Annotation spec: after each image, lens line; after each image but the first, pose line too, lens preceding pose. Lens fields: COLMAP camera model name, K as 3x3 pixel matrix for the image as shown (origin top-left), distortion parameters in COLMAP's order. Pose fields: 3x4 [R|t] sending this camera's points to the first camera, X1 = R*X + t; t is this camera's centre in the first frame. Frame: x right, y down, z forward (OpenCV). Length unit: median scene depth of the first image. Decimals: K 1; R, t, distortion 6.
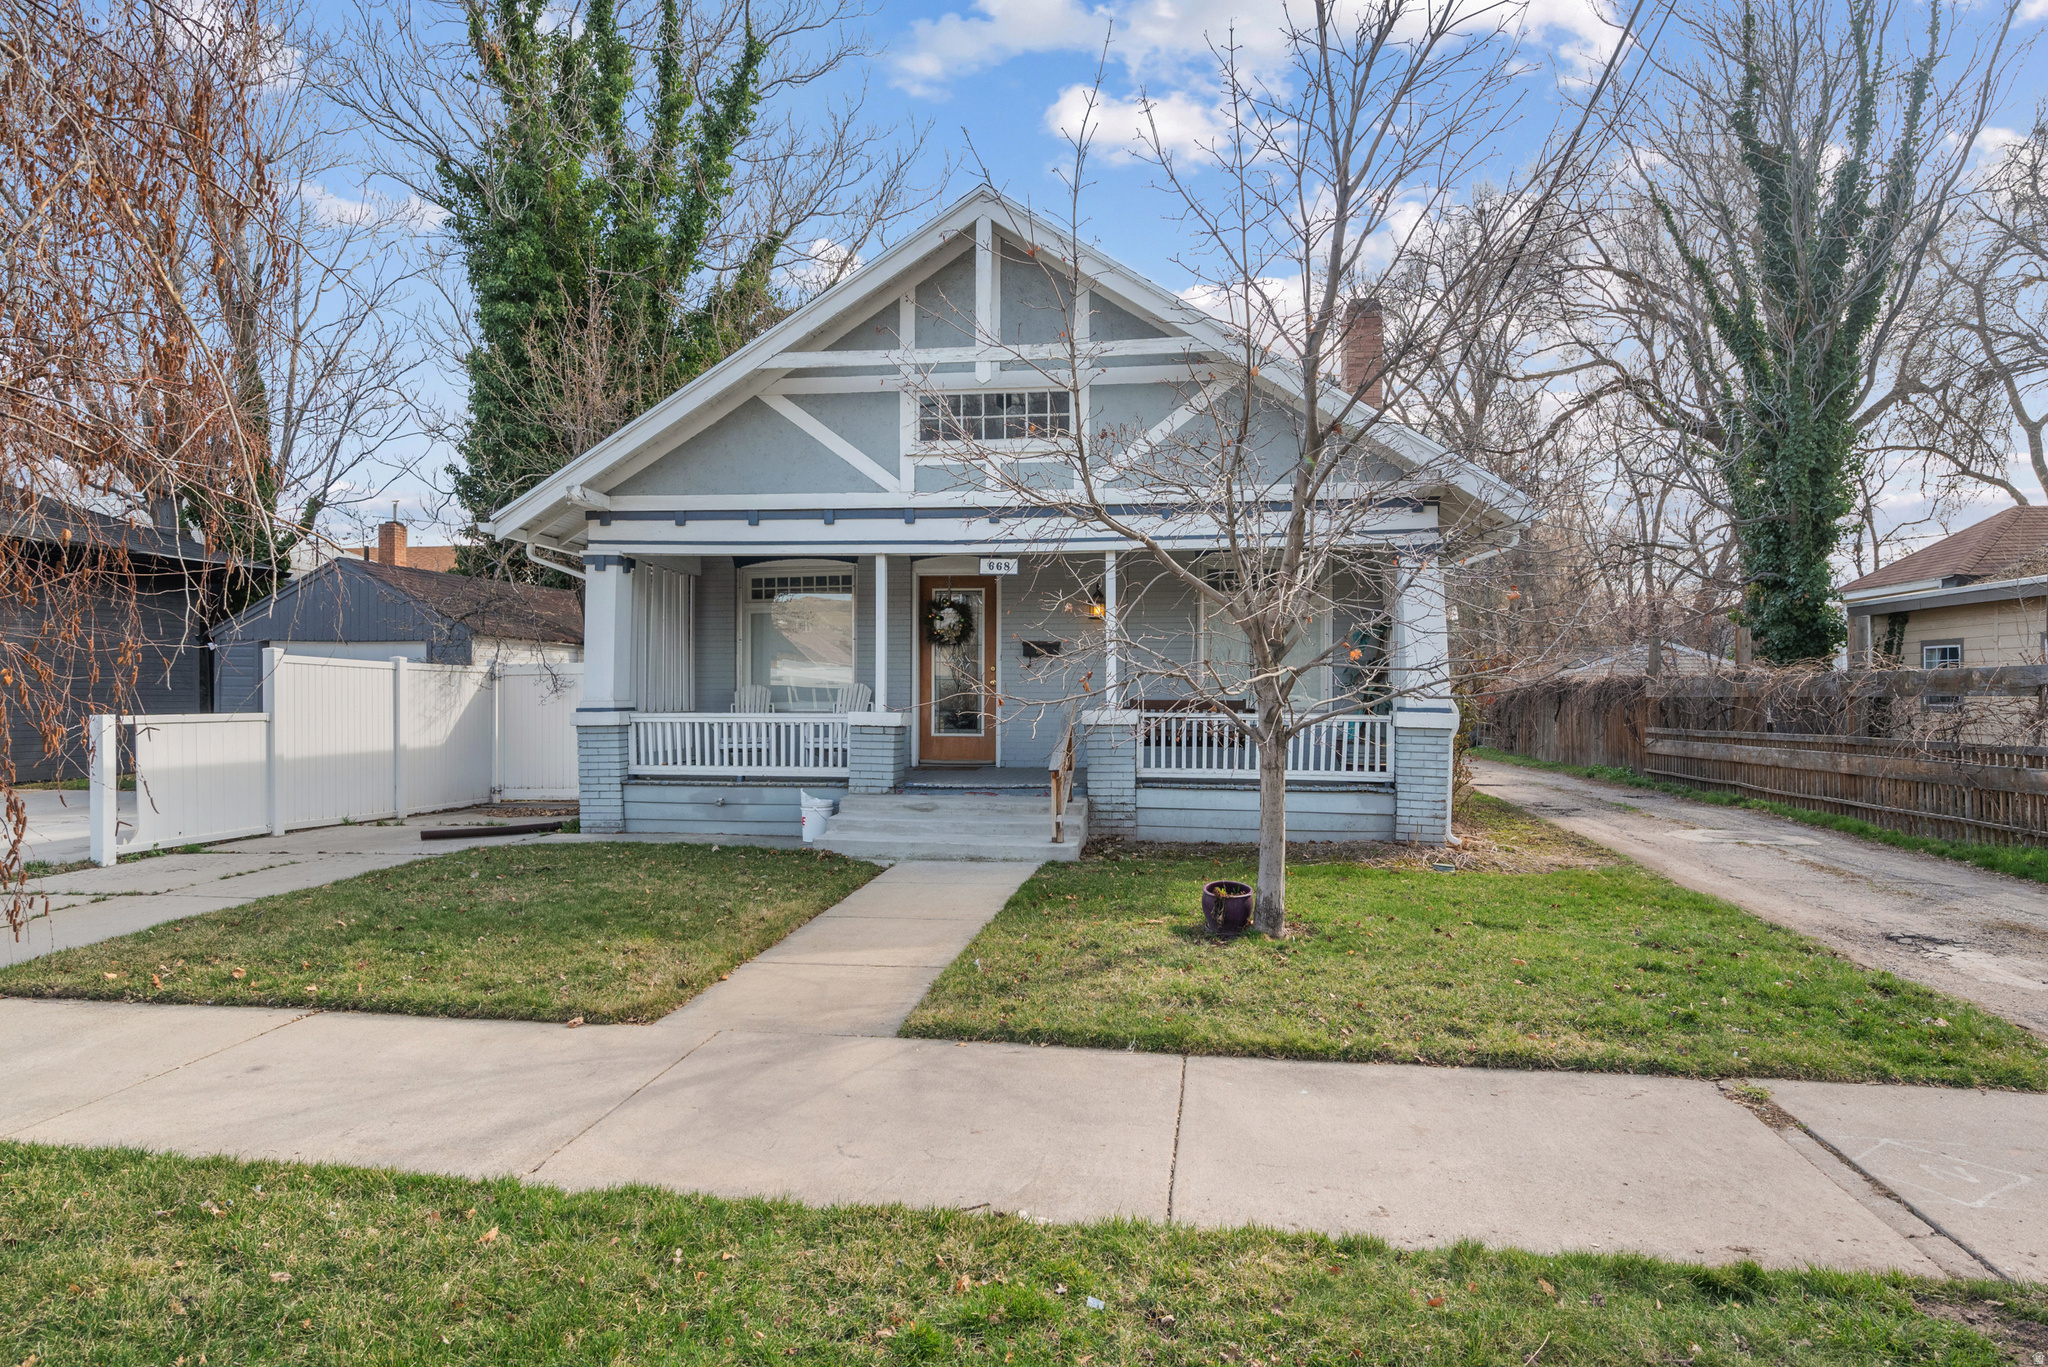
lens RADIAL K [[1206.6, 0, 1023.6], [0, 1206.6, 687.7], [0, 0, 1]] dist [-0.002772, -0.000743]
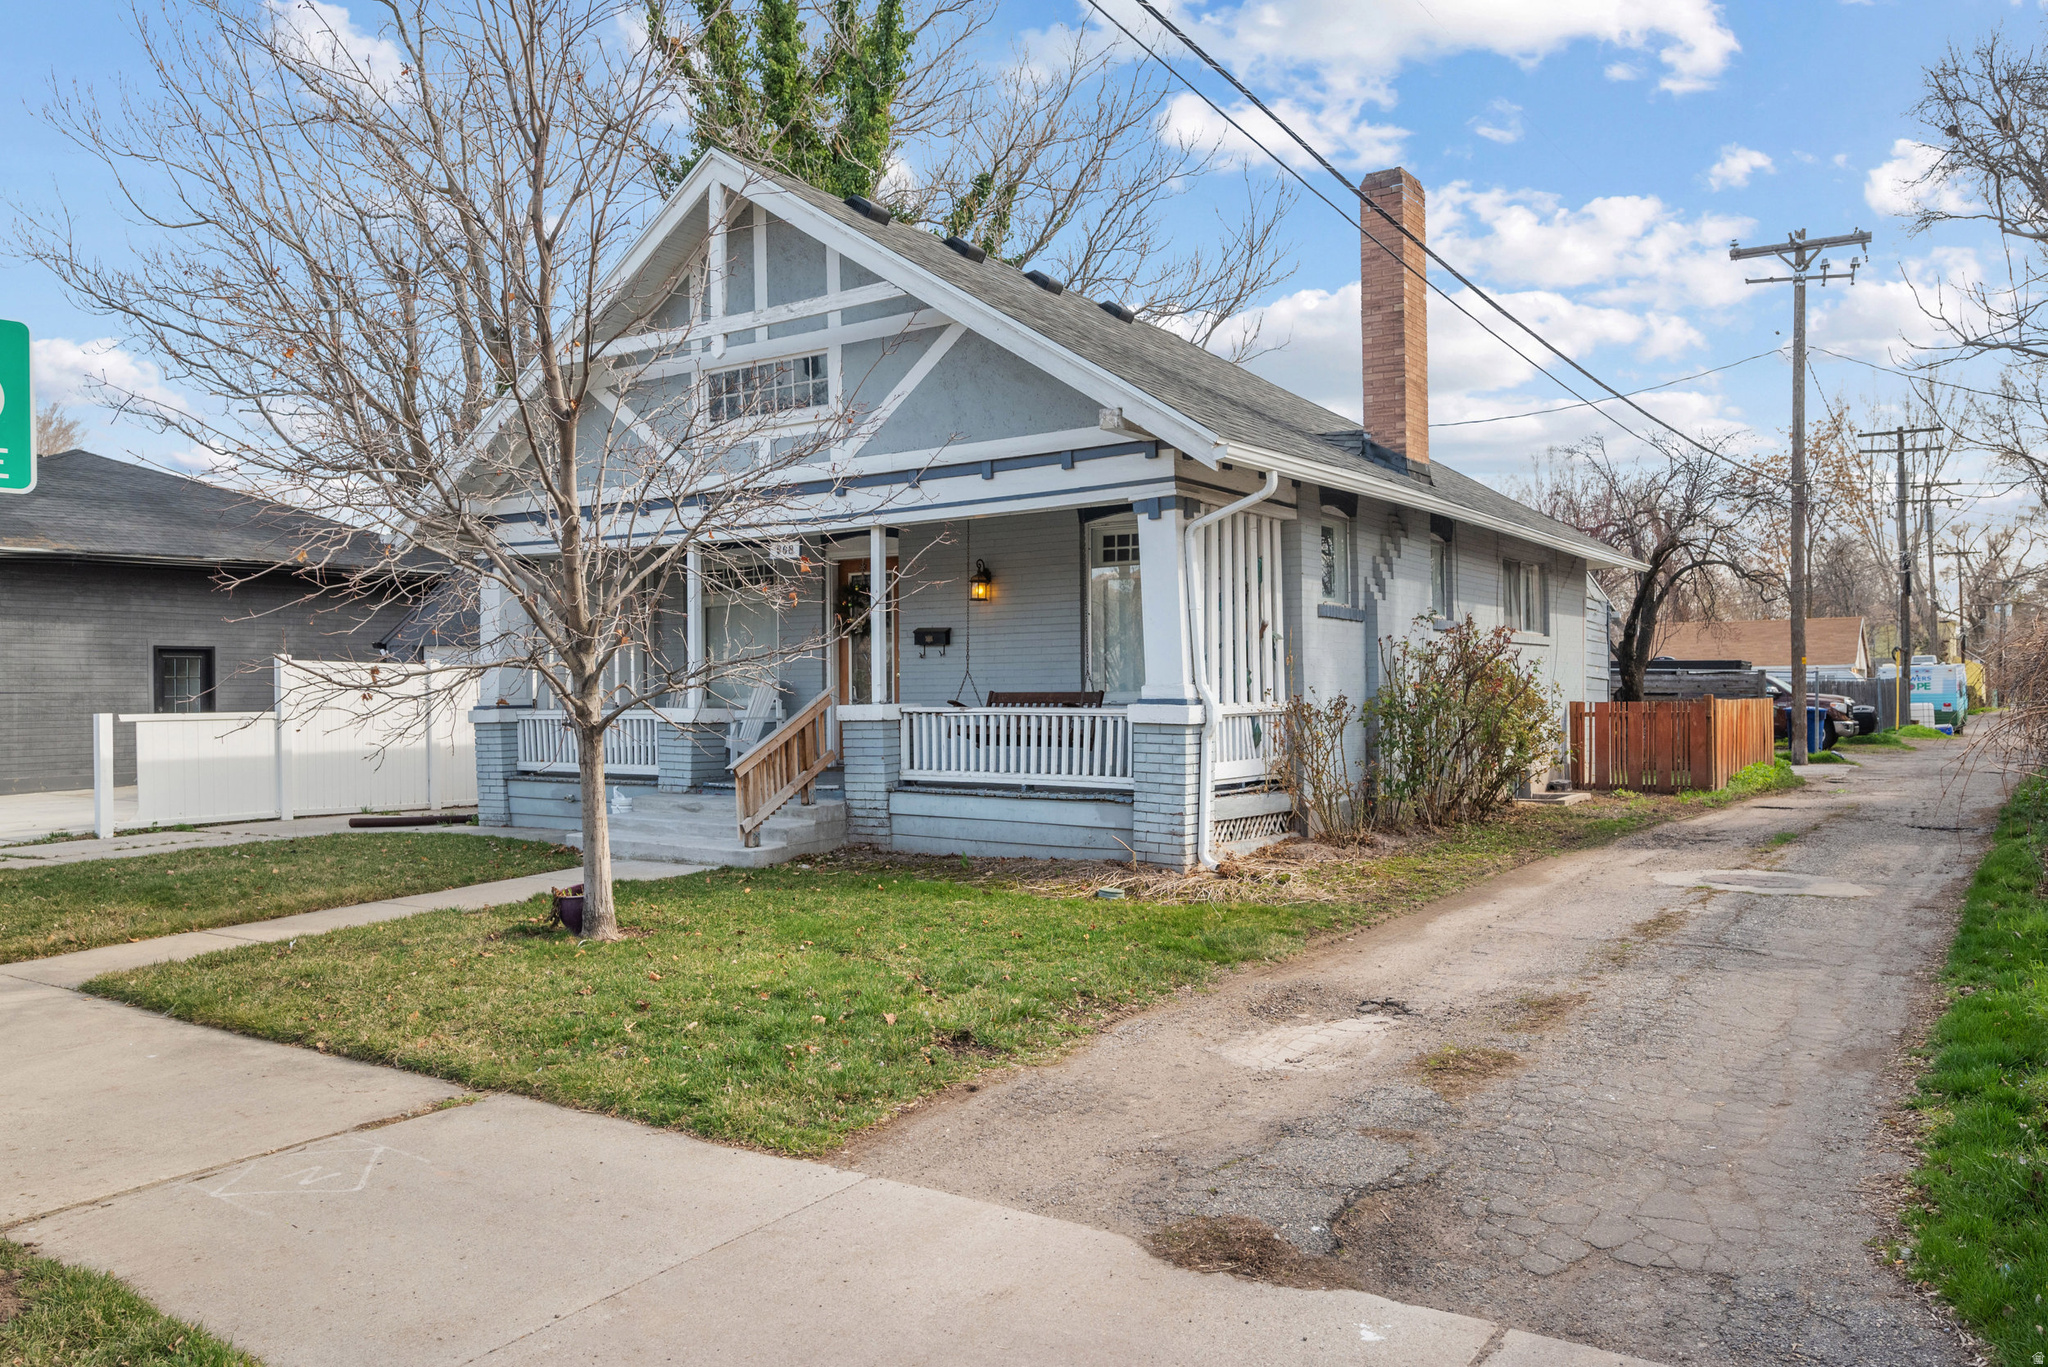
lens RADIAL K [[1466.6, 0, 1023.8], [0, 1466.6, 692.7], [0, 0, 1]] dist [0.000642, 0.001455]
pose [[0.899849, -0.010149, -0.436083, 0.636889], [0.012246, 0.999923, 0.001998, 0.008921], [0.436029, -0.007139, 0.899904, 0.067742]]
